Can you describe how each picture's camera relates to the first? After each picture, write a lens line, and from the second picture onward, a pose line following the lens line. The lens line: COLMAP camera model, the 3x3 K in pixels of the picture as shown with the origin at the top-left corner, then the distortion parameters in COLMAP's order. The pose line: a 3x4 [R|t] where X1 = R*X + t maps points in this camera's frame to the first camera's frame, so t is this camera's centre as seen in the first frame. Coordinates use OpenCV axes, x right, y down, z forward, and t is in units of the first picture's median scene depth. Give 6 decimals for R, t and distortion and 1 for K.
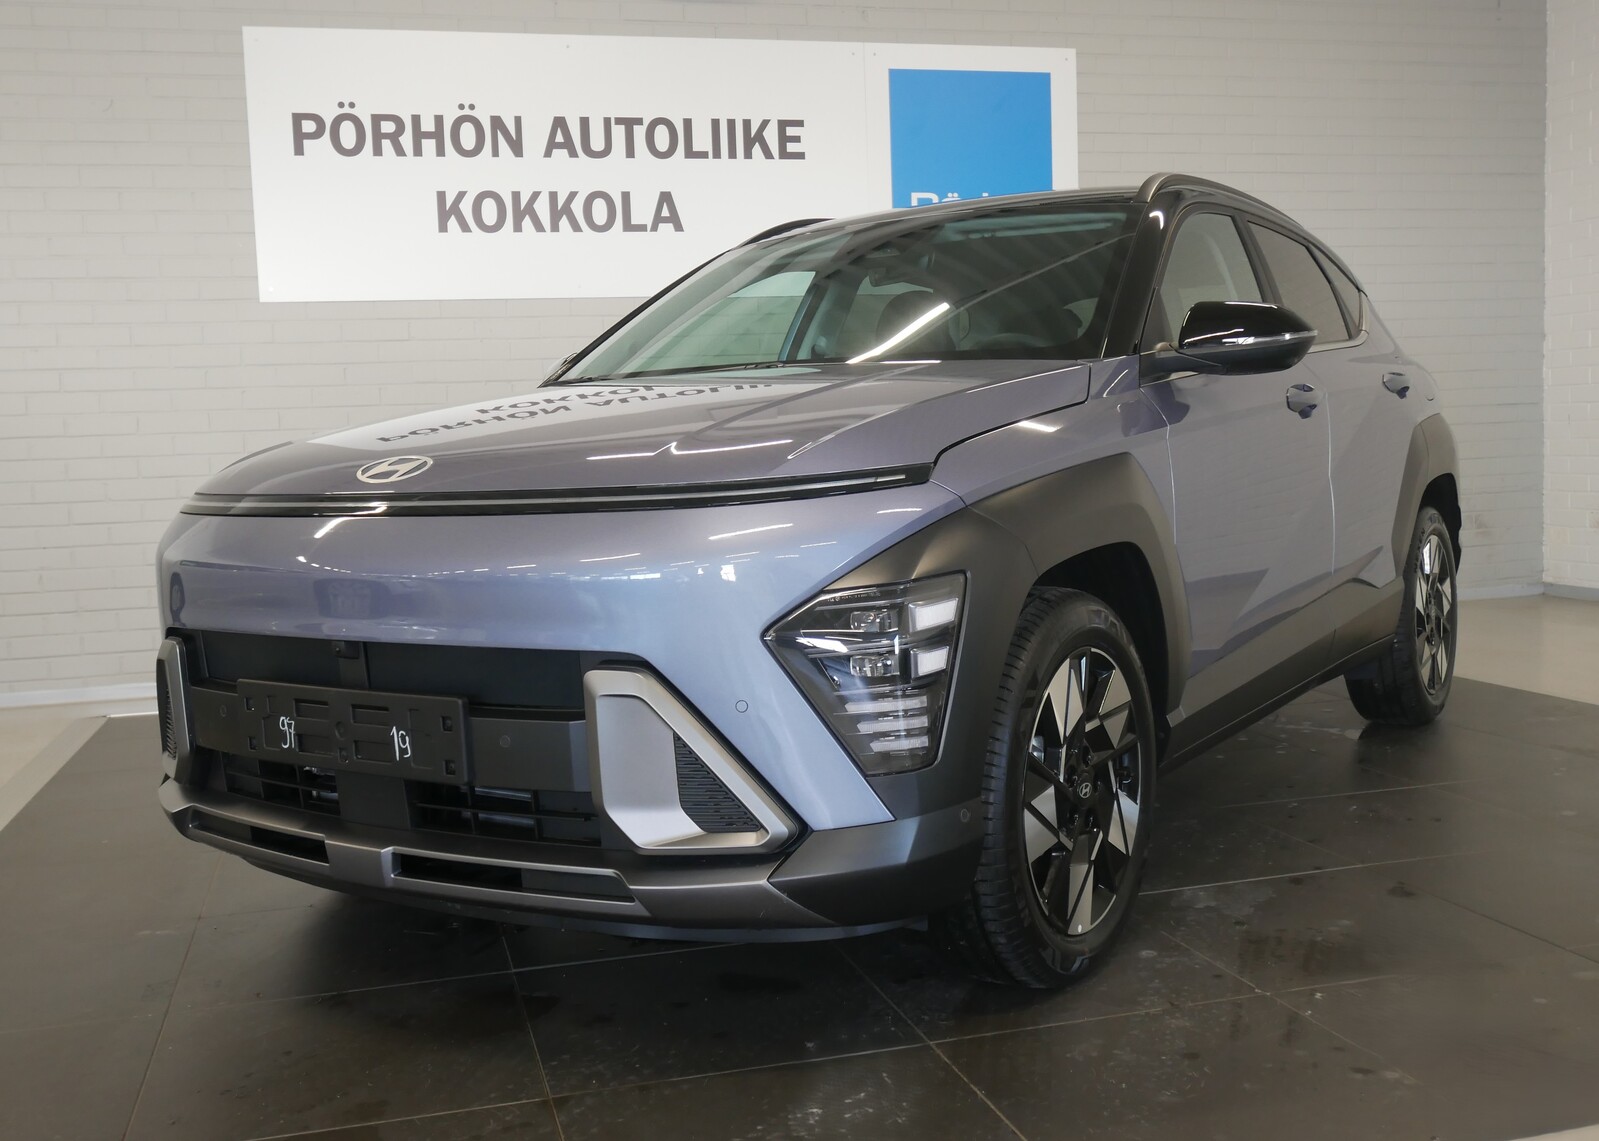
lens RADIAL K [[1566.4, 0, 800.2], [0, 1566.4, 563.7], [0, 0, 1]] dist [-0.005967, 0.000000]
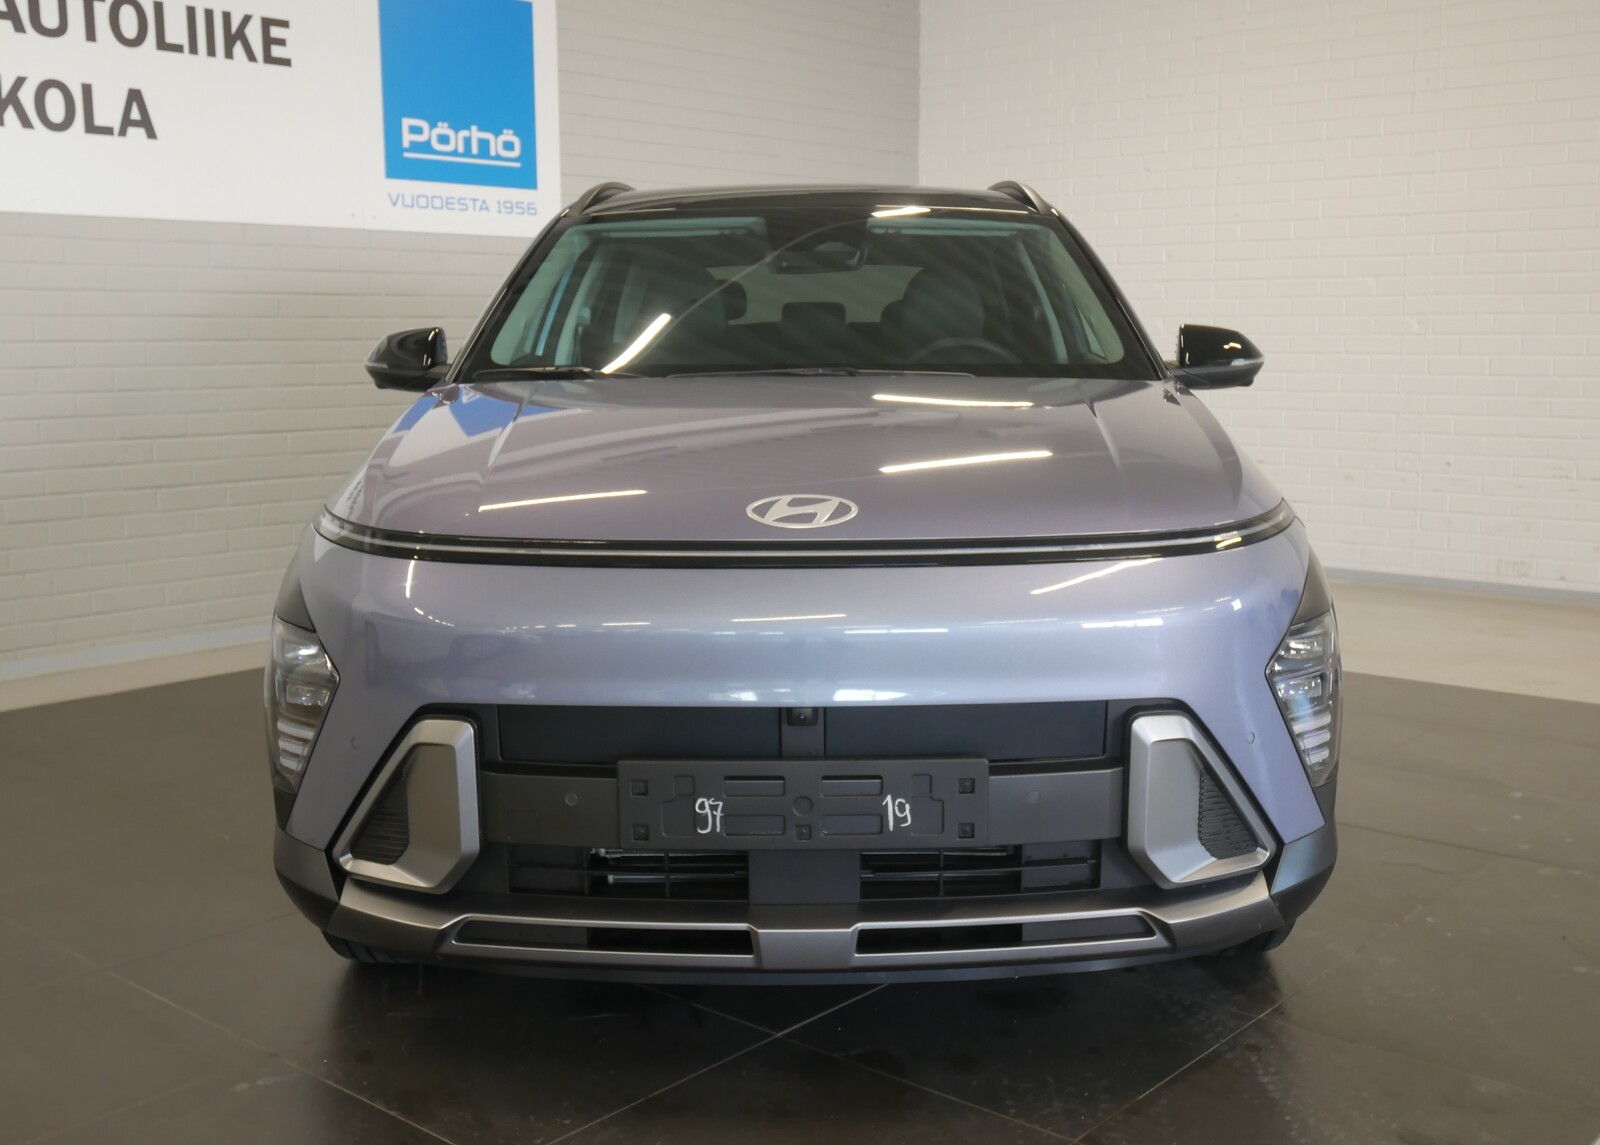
lens RADIAL K [[1653.5, 0, 799.0], [0, 1653.5, 579.8], [0, 0, 1]] dist [0.001941, 0.000000]
pose [[0.830572, -0.050915, 0.554580, -0.293151], [0.018331, 0.997772, 0.064151, -0.030448], [-0.556610, -0.043116, 0.829654, 0.077531]]
